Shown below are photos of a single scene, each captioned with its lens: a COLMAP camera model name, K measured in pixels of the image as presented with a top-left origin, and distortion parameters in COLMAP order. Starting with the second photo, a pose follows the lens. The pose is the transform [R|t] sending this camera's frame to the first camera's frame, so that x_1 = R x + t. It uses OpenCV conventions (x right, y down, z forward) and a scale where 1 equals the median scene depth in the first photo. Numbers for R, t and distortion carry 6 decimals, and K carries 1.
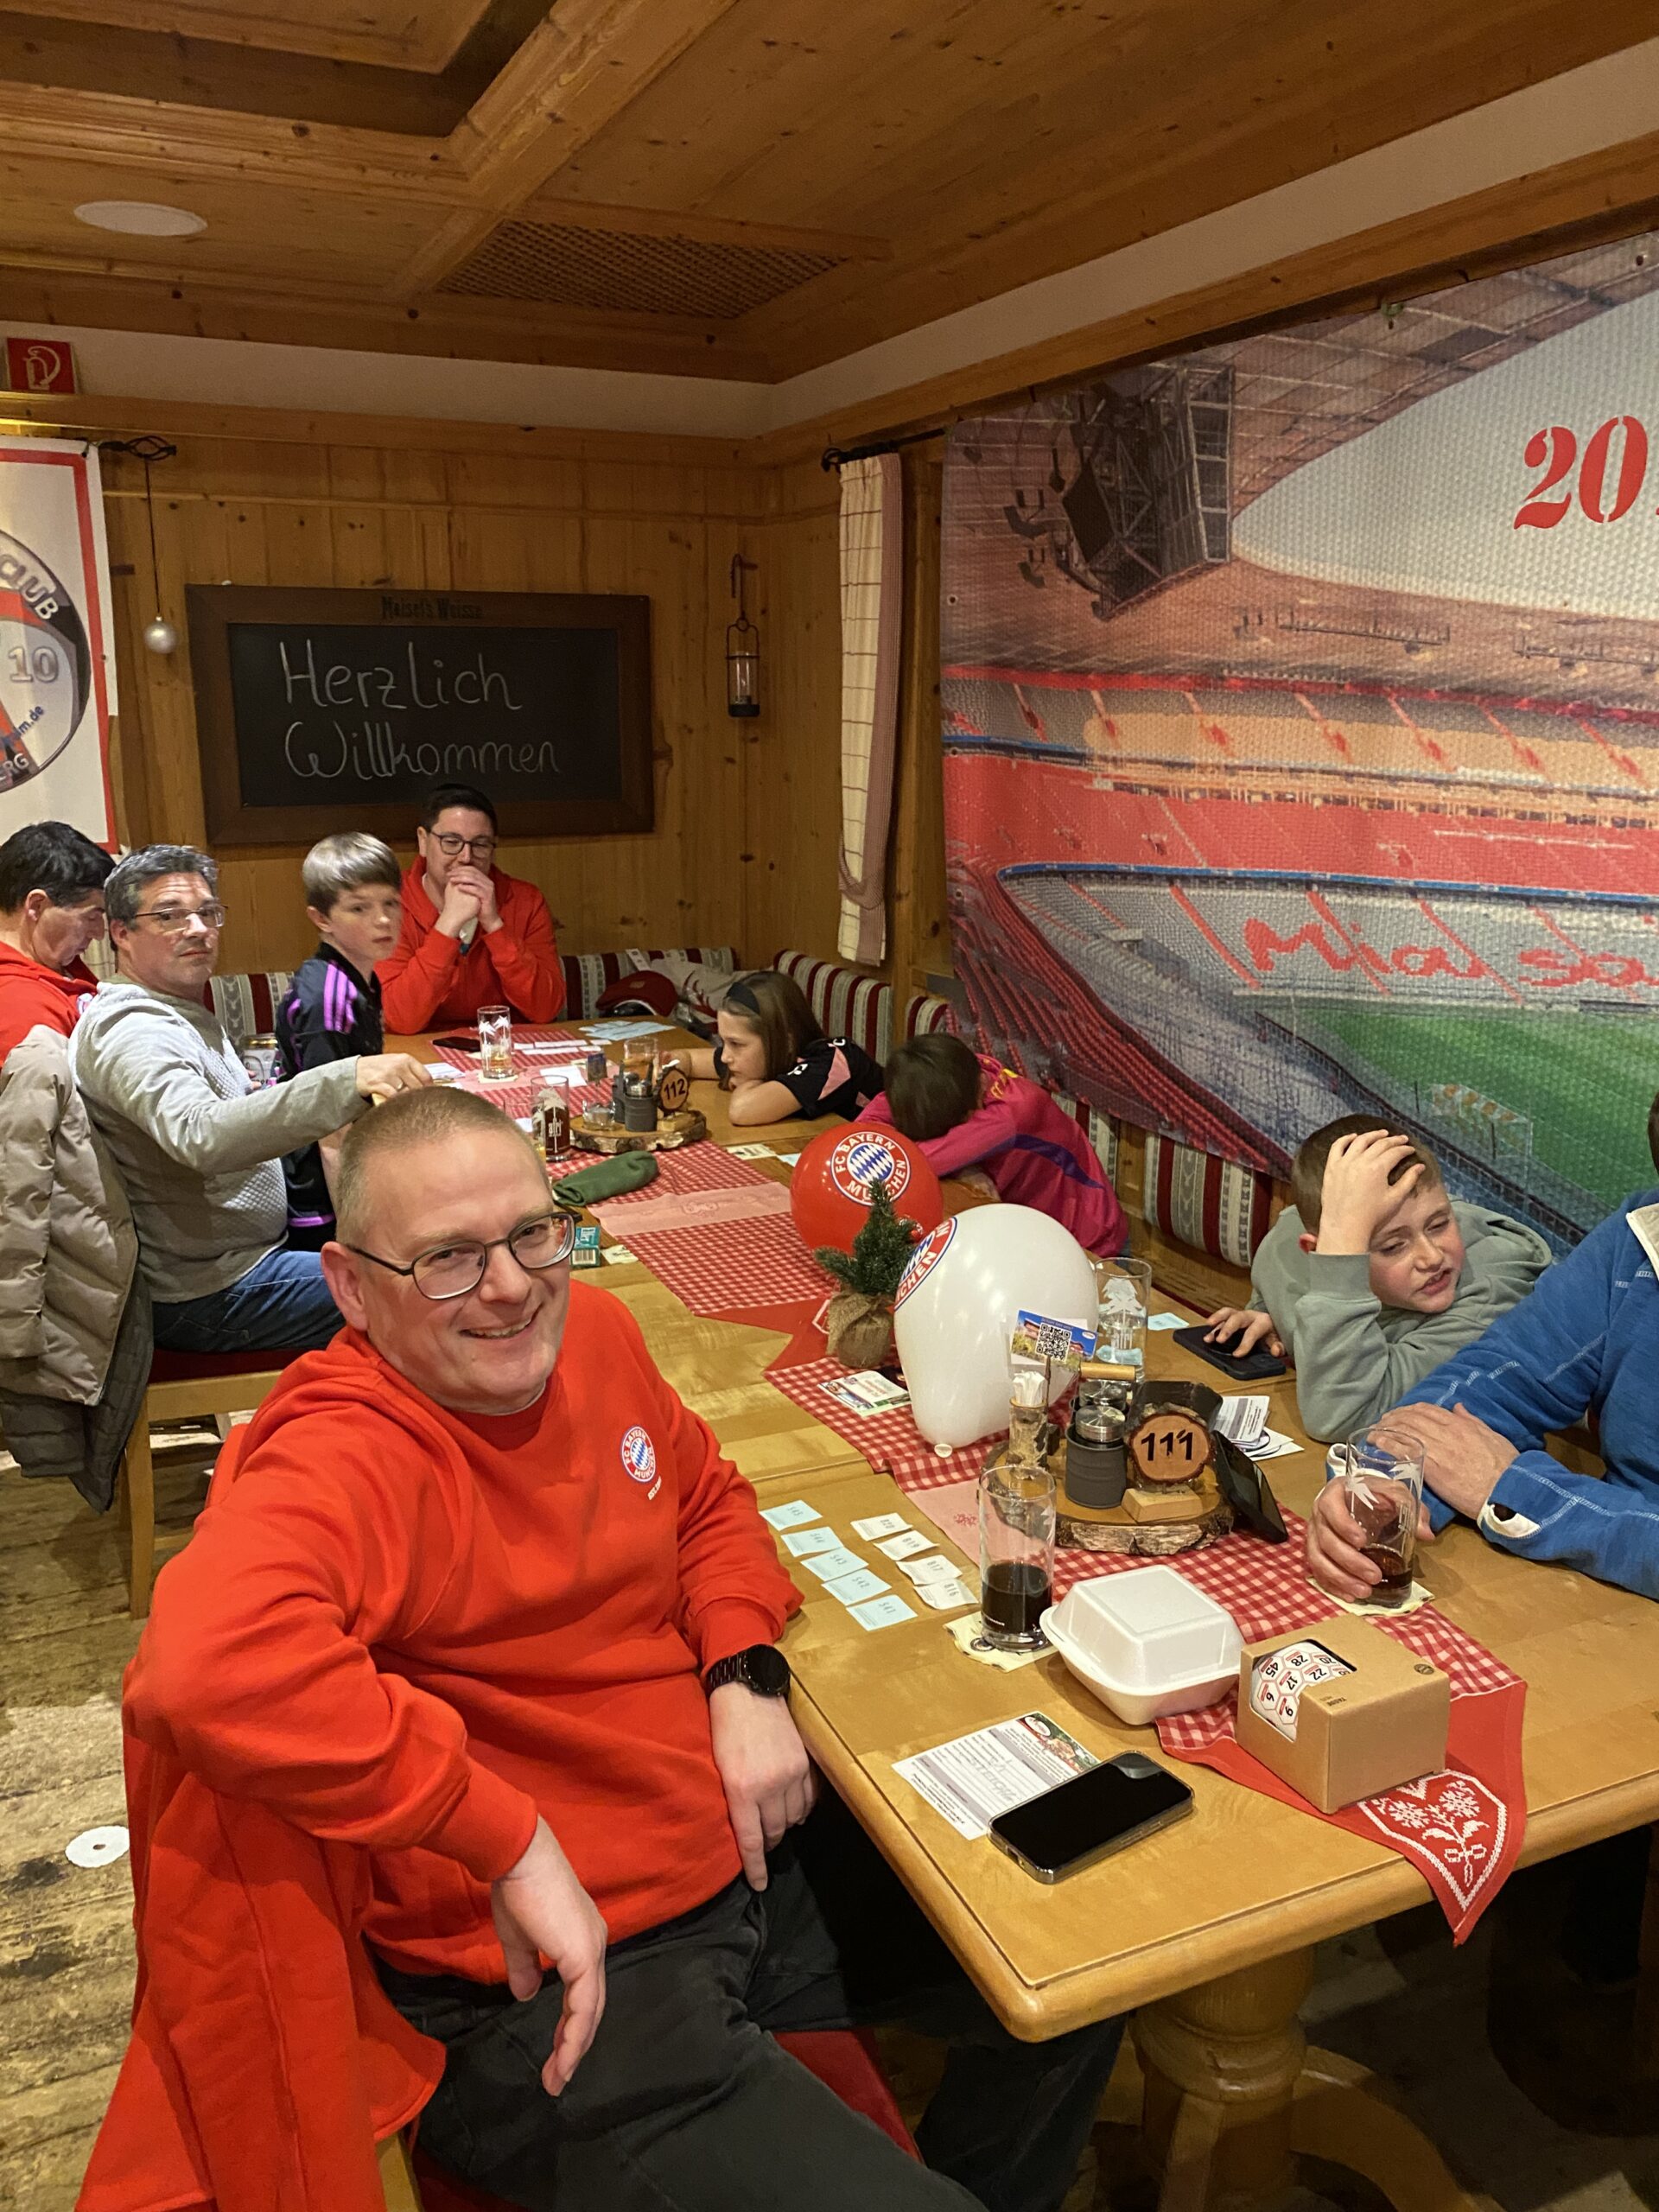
lens RADIAL K [[1772.3, 0, 860.4], [0, 1772.3, 1113.9], [0, 0, 1]] dist [0.002930, -0.008964]
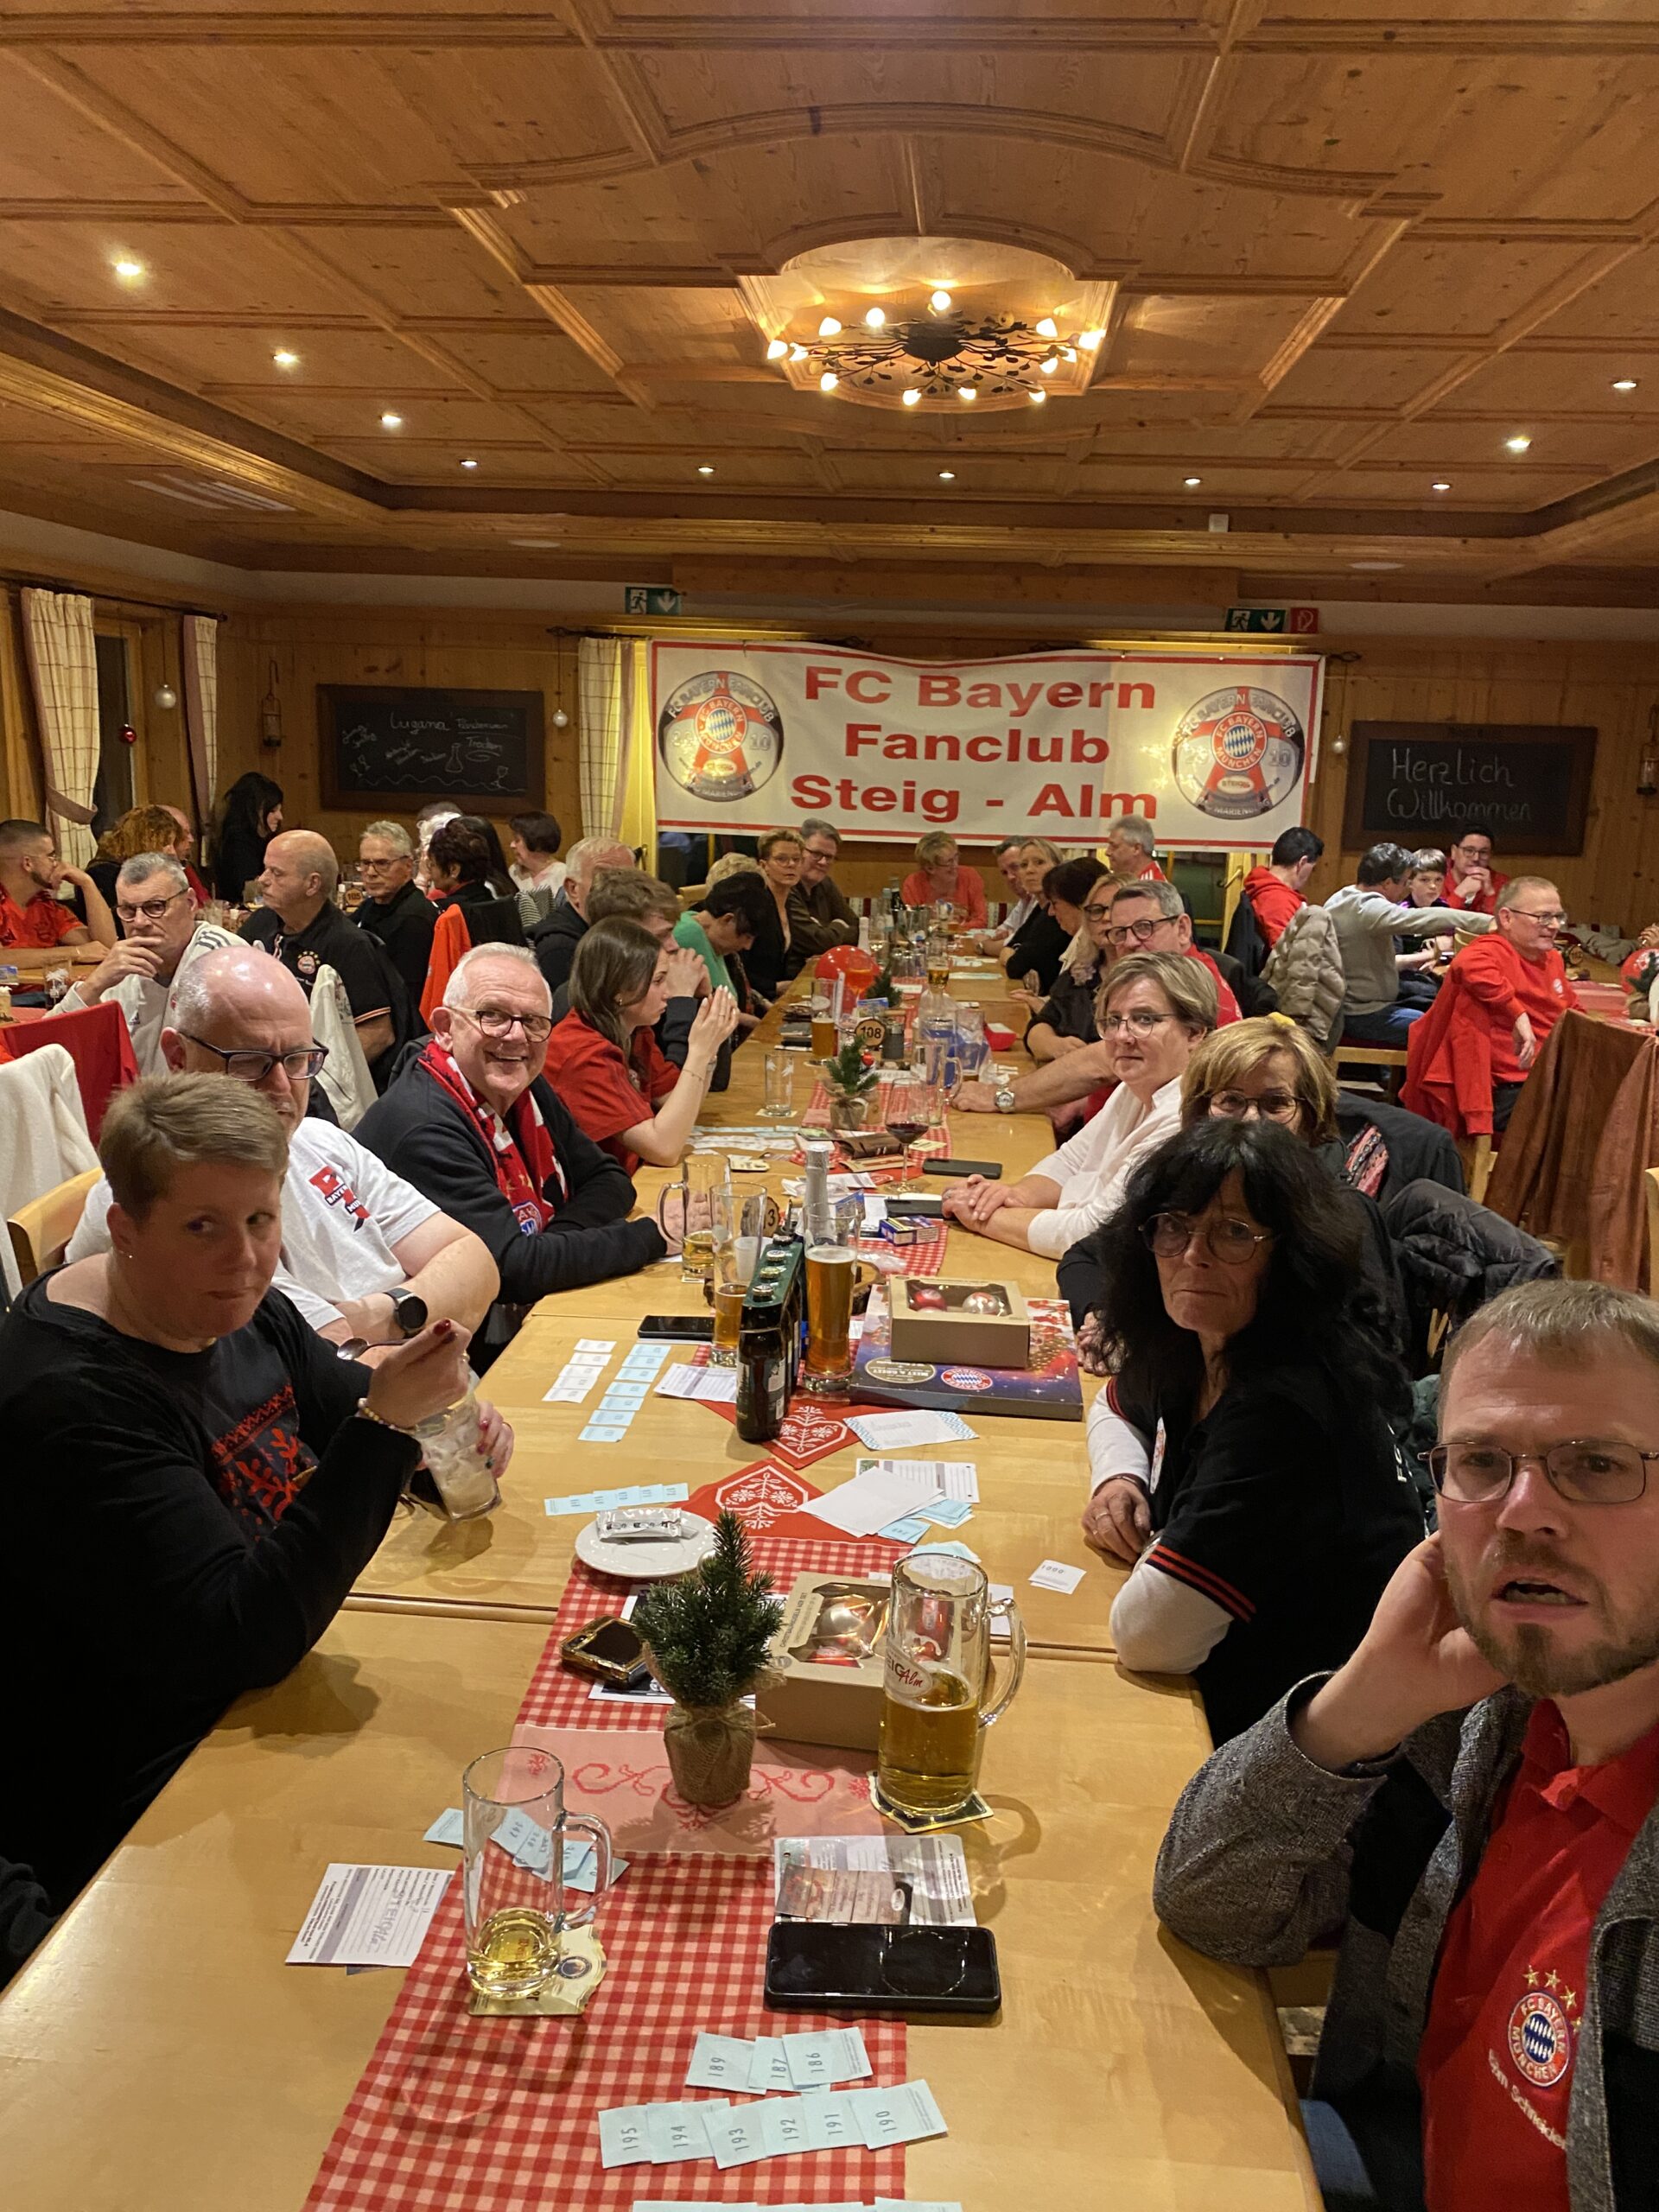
lens RADIAL K [[1721.4, 0, 847.9], [0, 1721.4, 1109.1], [0, 0, 1]] dist [0.073322, -0.011397]
pose [[0.873600, 0.125382, -0.470216, 0.176449], [-0.141700, 0.989909, 0.000696, 0.355305], [0.465558, 0.066021, 0.882551, -1.582103]]
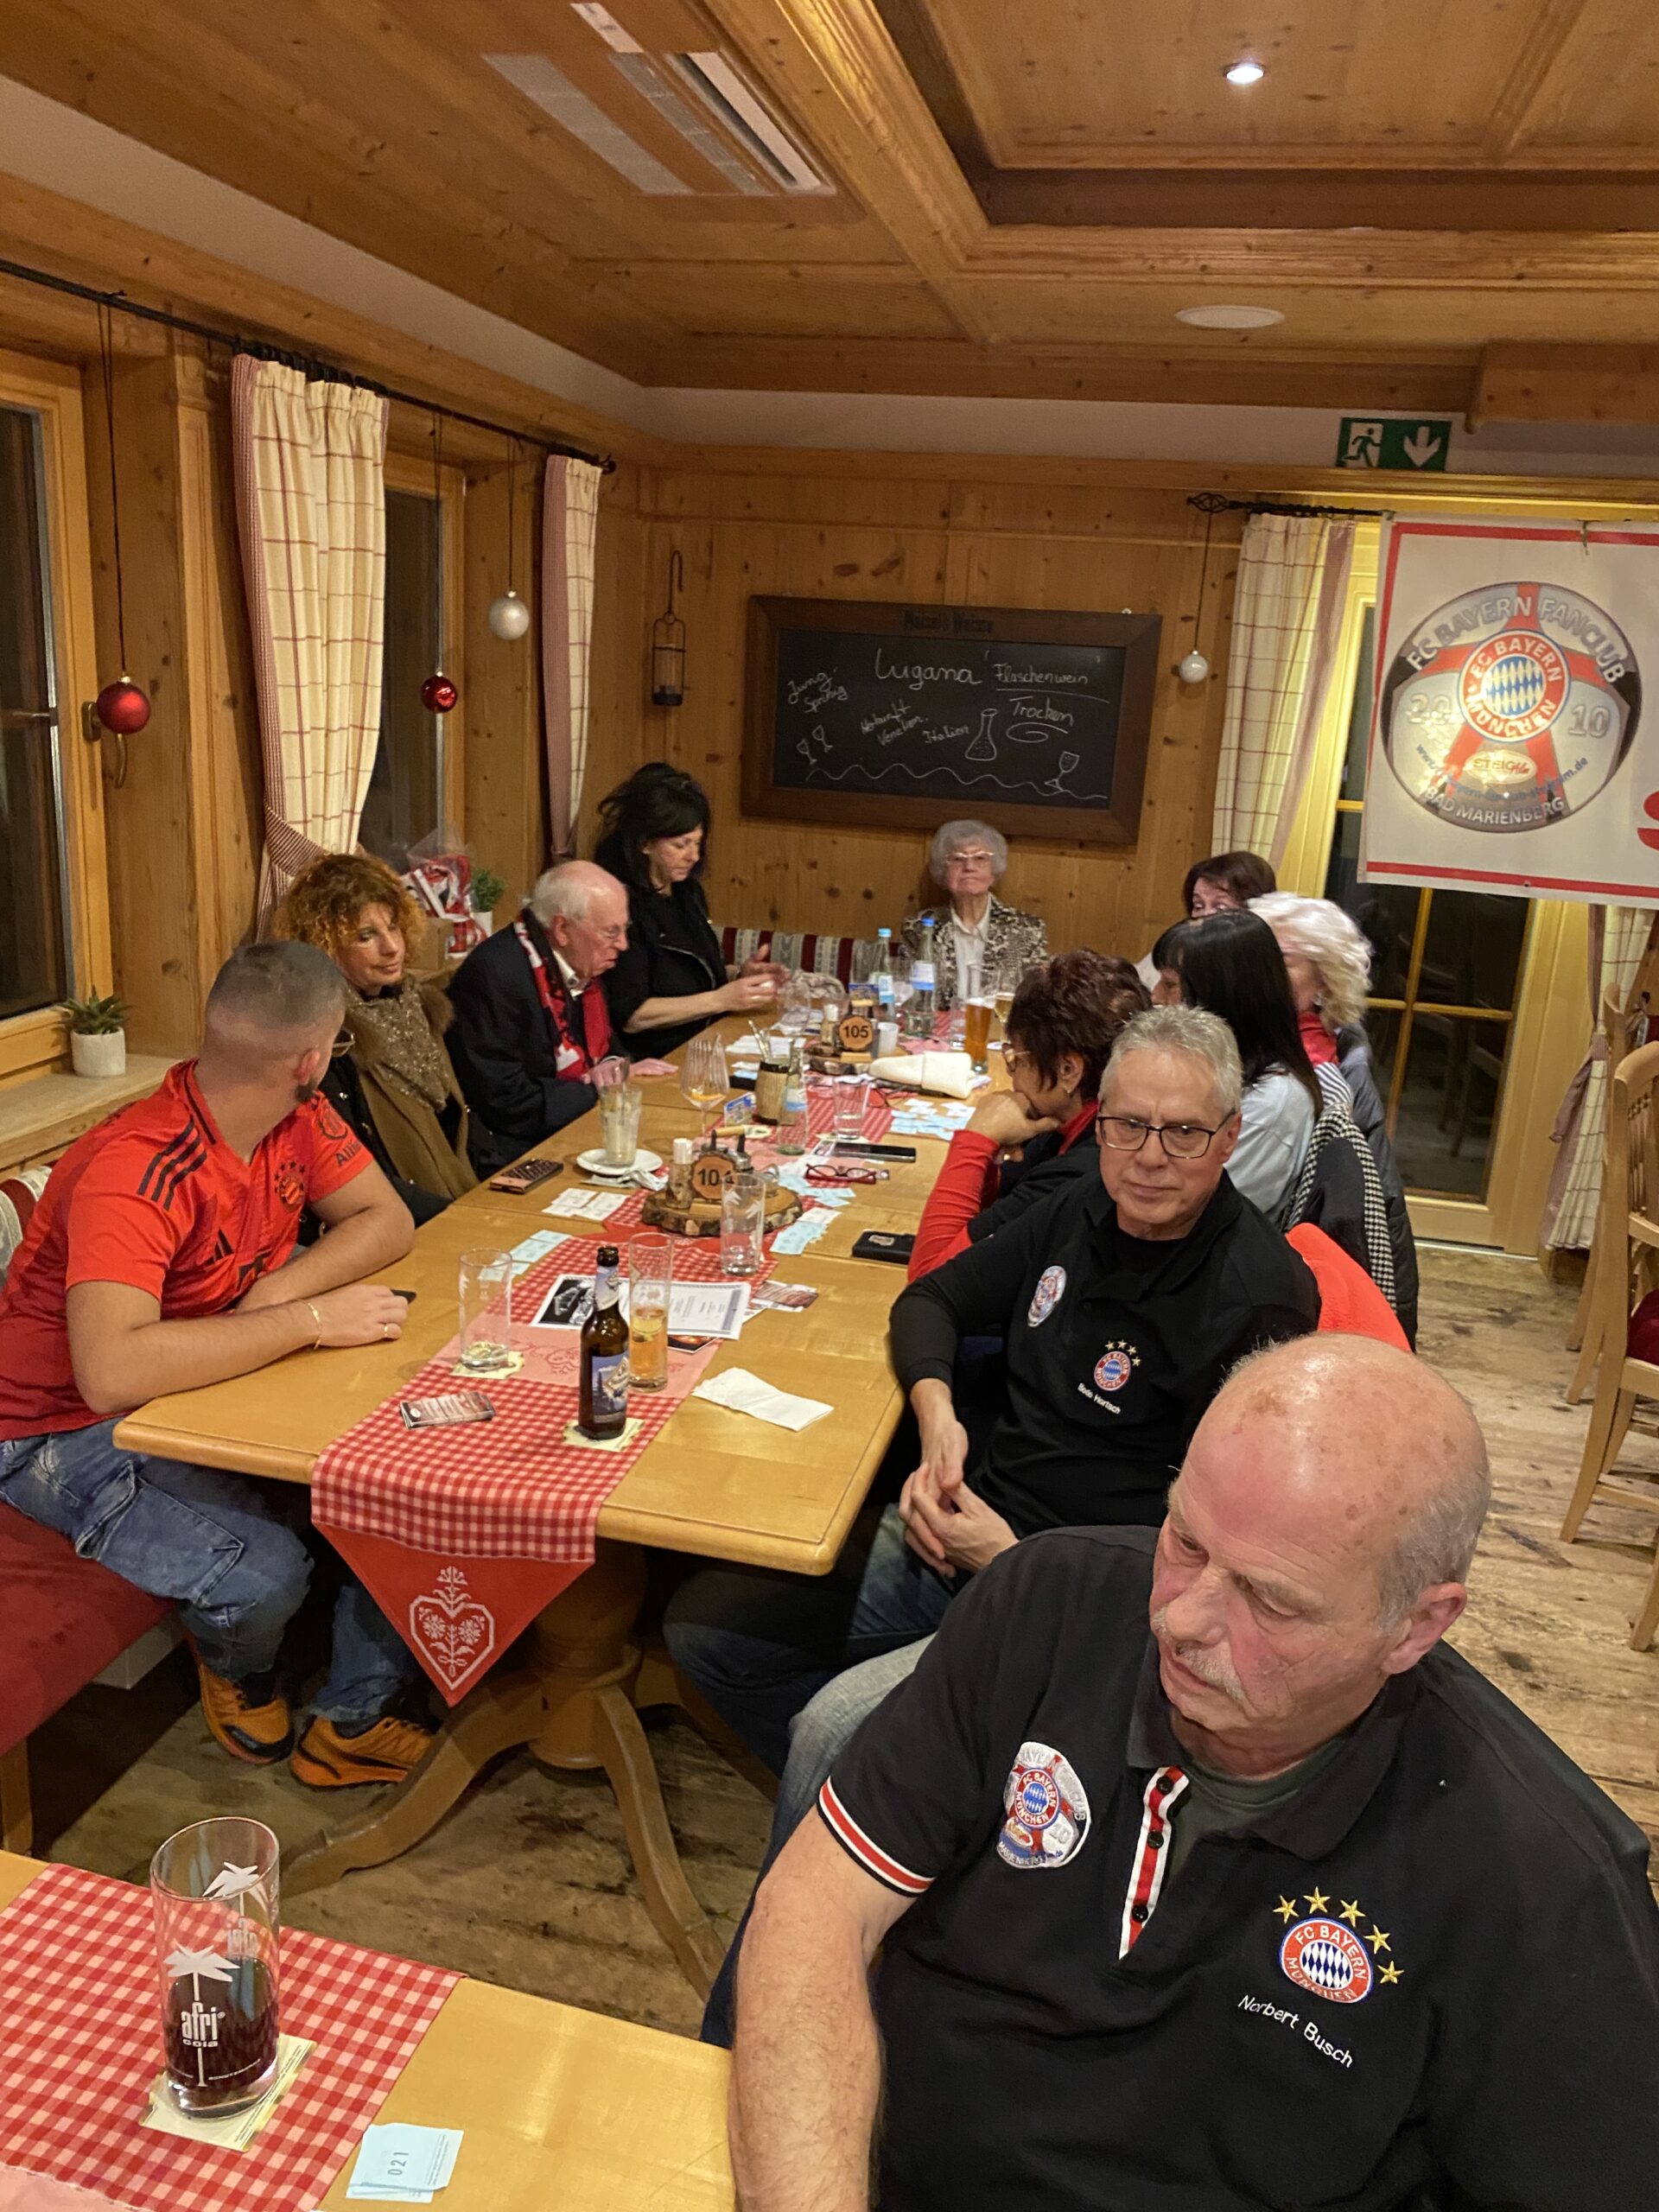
lens RADIAL K [[1772.3, 0, 860.4], [0, 1772.3, 1113.9], [0, 0, 1]] dist [0.002930, -0.008964]
pose [[0.797075, 0.192080, -0.572518, -1.043791], [-0.194569, 0.979194, 0.057636, 0.117352], [0.571677, 0.065454, 0.817864, -0.654927]]
